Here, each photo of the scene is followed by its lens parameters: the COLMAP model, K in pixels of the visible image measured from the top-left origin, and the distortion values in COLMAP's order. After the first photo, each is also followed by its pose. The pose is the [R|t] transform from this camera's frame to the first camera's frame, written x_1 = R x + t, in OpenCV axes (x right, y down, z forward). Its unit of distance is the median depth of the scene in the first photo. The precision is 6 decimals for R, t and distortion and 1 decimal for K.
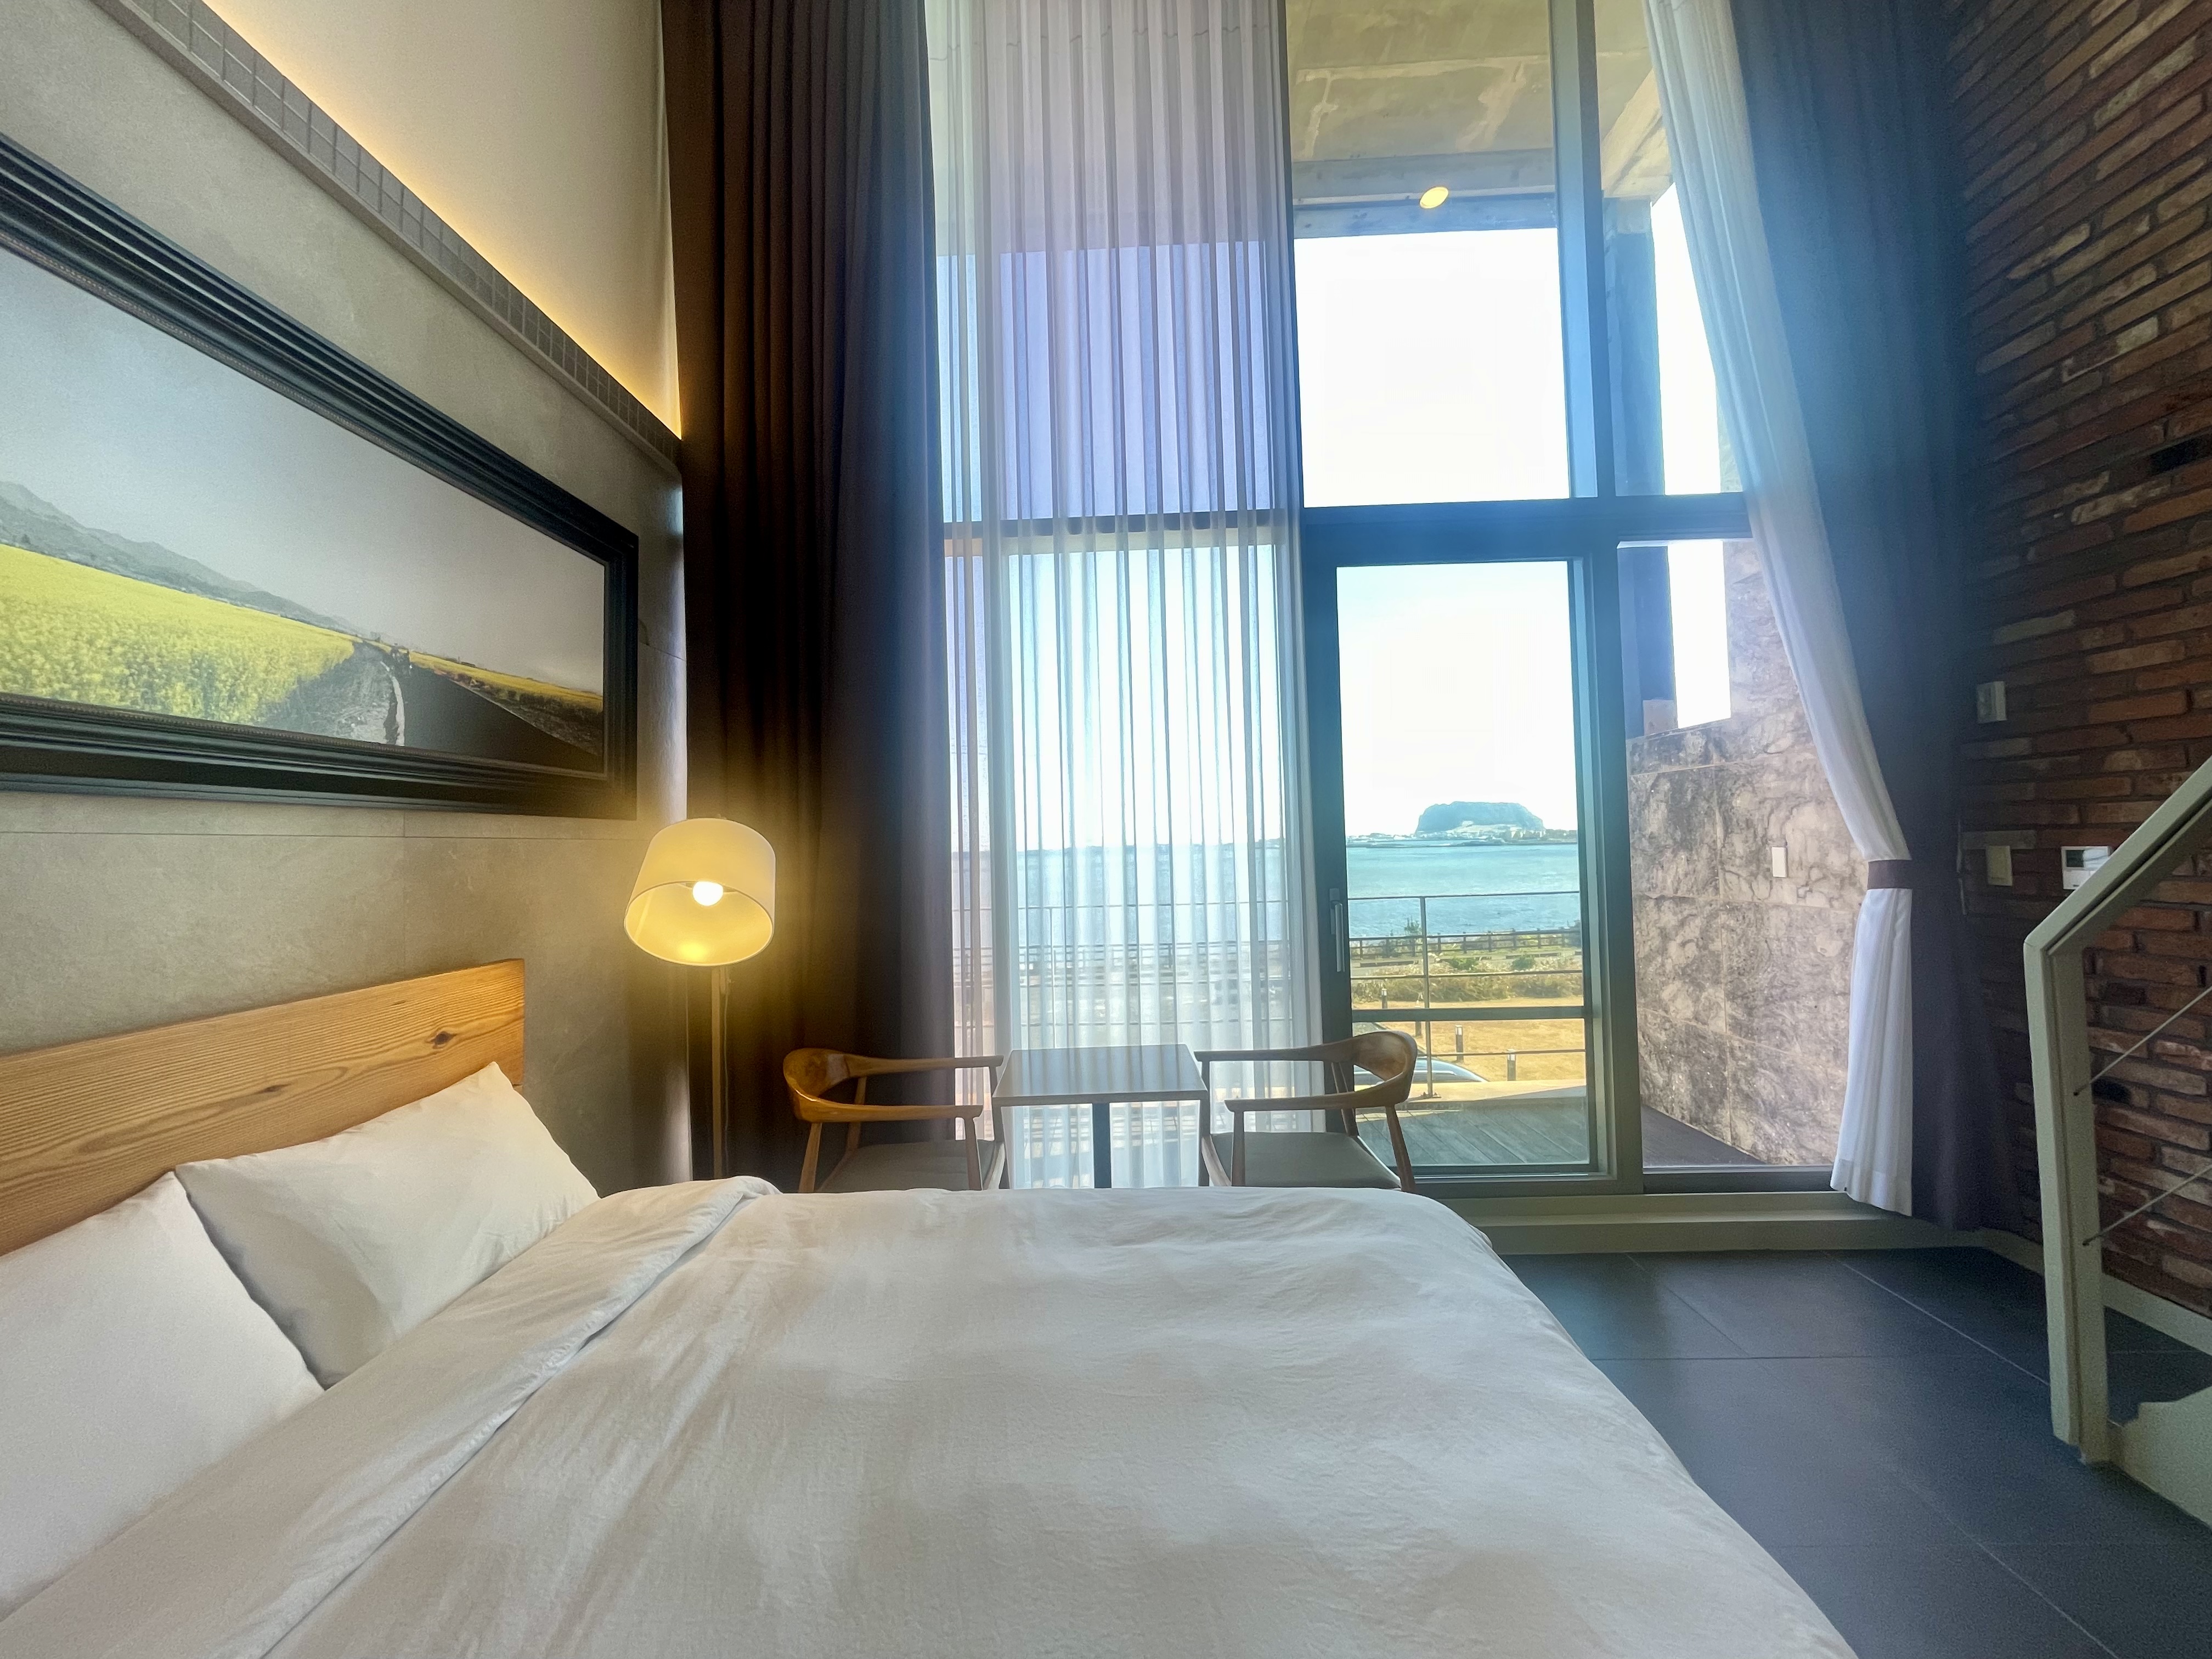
lens RADIAL K [[886.7, 0, 1102.6], [0, 886.7, 831.8], [0, 0, 1]] dist [-0.000836, 0.001037]
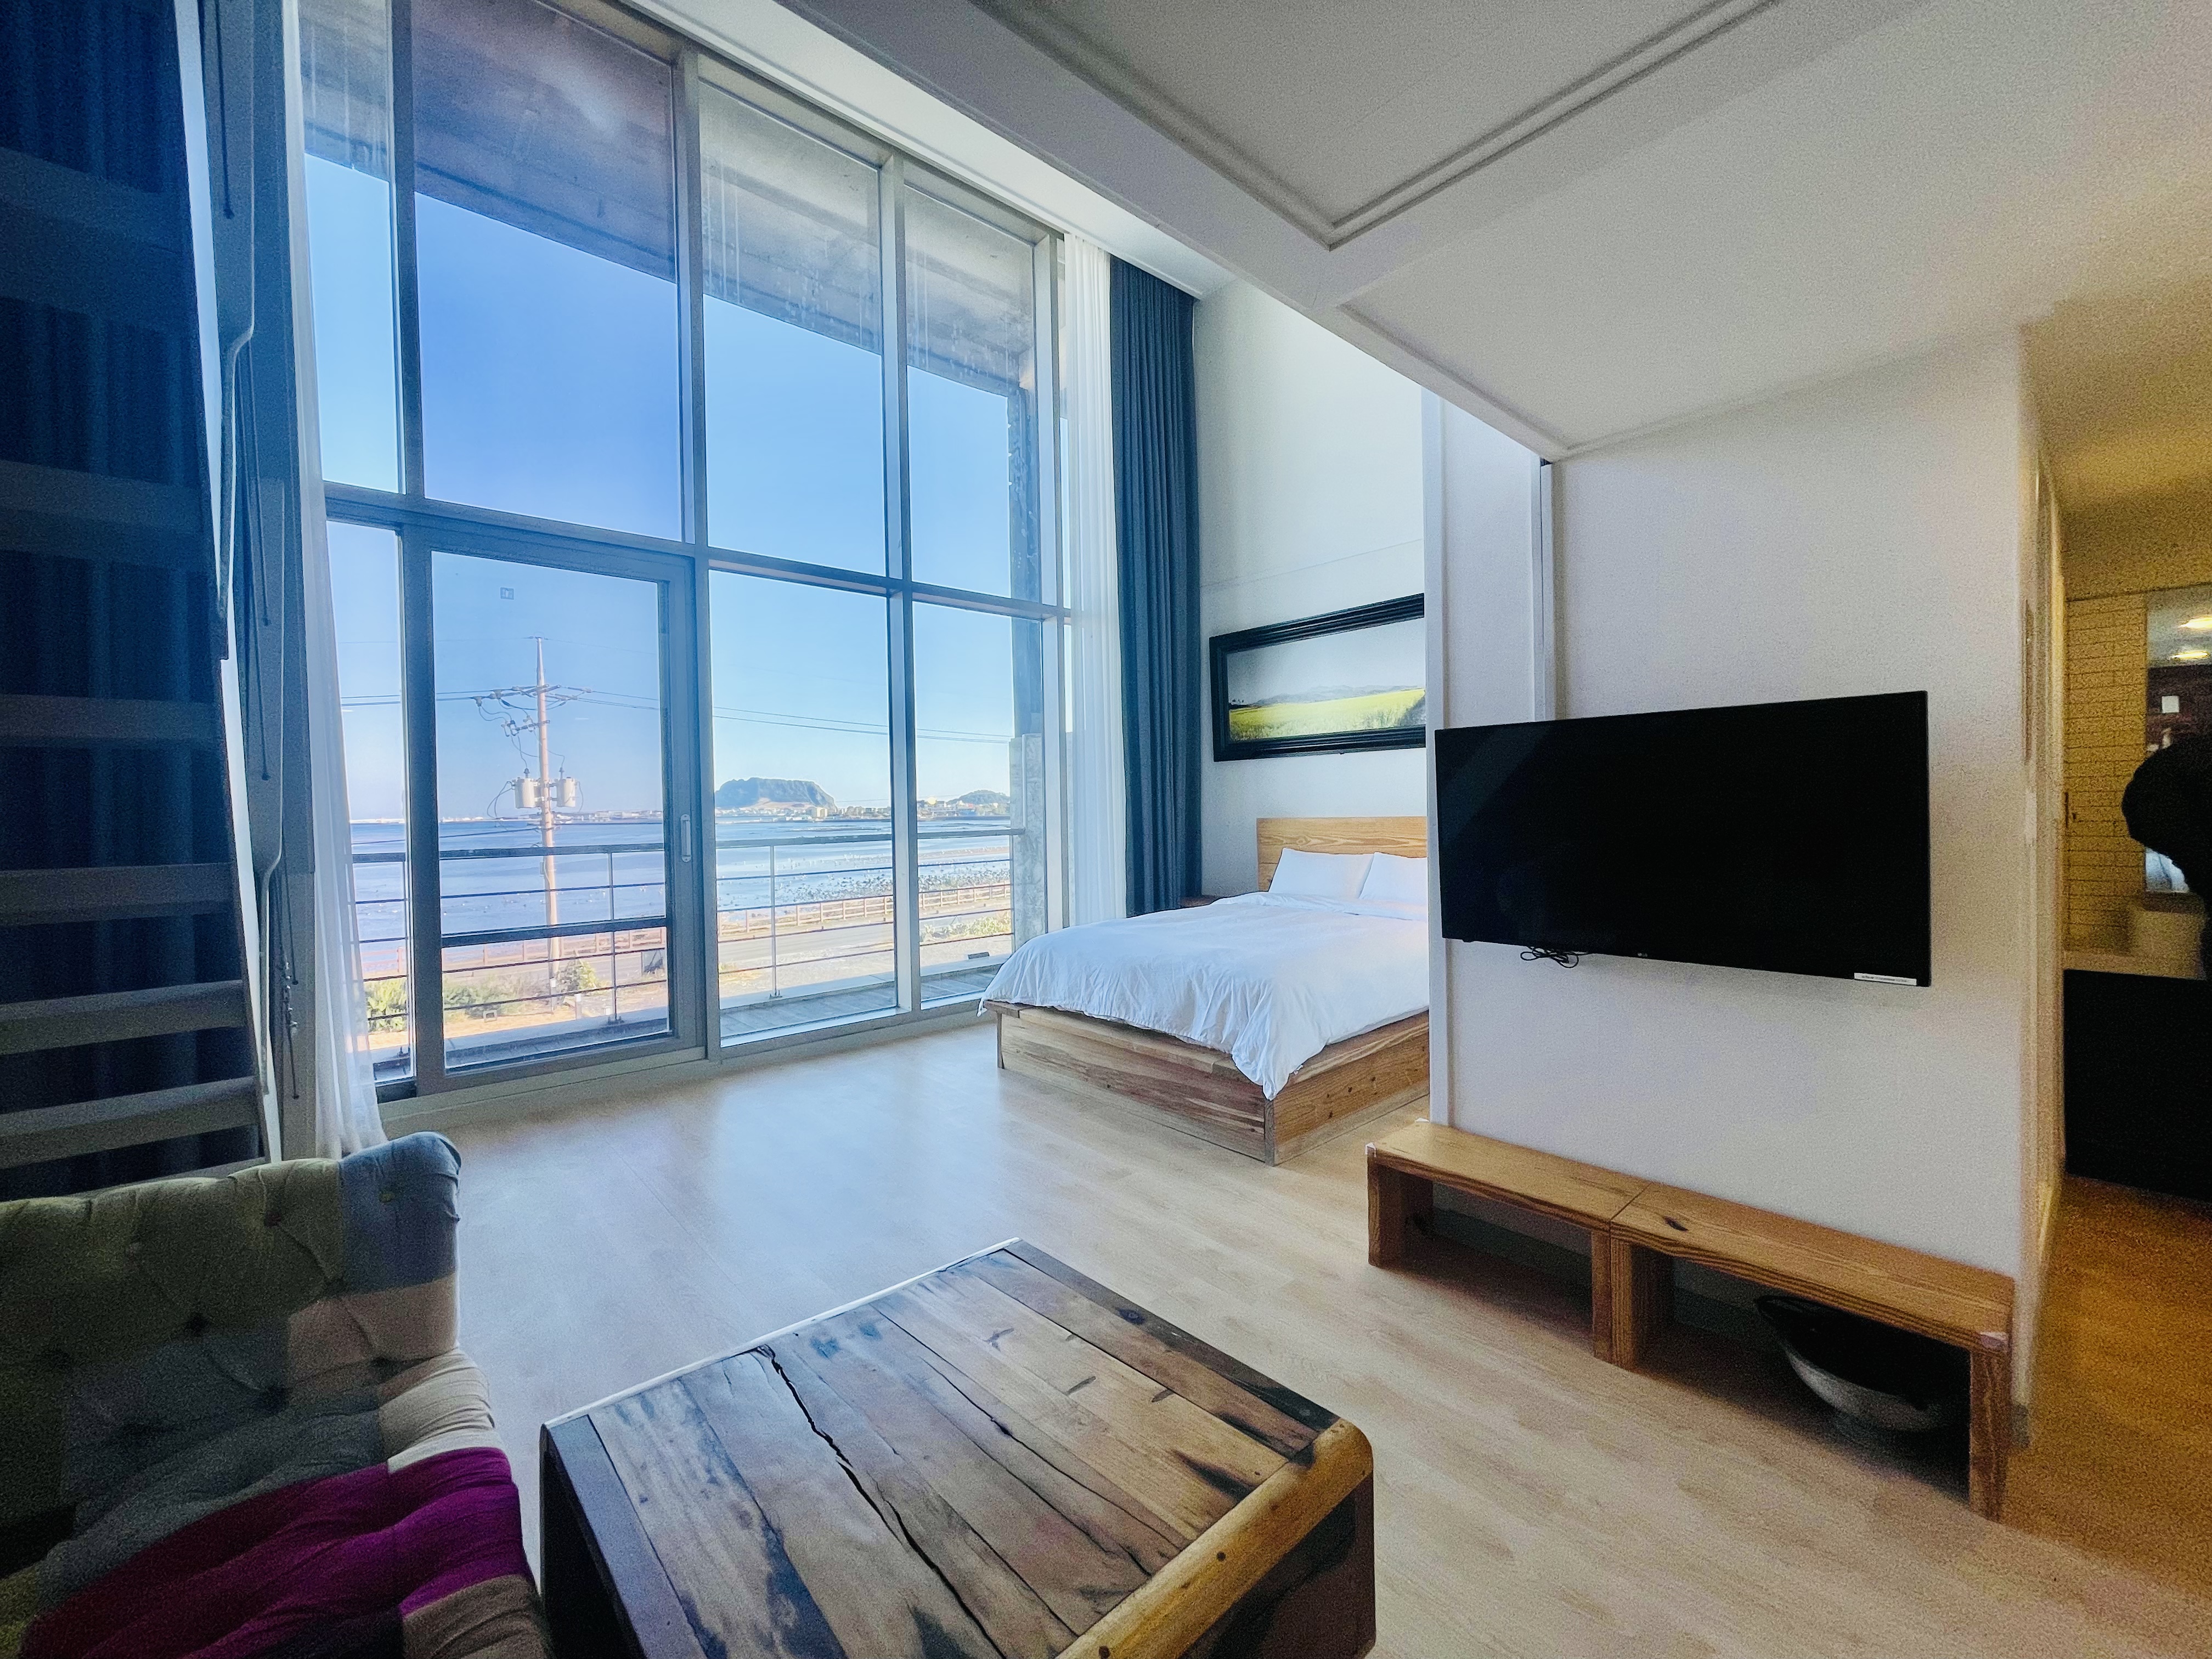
lens RADIAL K [[886.7, 0, 1100.2], [0, 886.7, 819.8], [0, 0, 1]] dist [-0.000836, 0.001037]
pose [[-0.735452, 0.048798, -0.675817, 0.544361], [0.047790, 0.998655, 0.020101, 0.027706], [0.675889, -0.017514, -0.736795, 0.687146]]
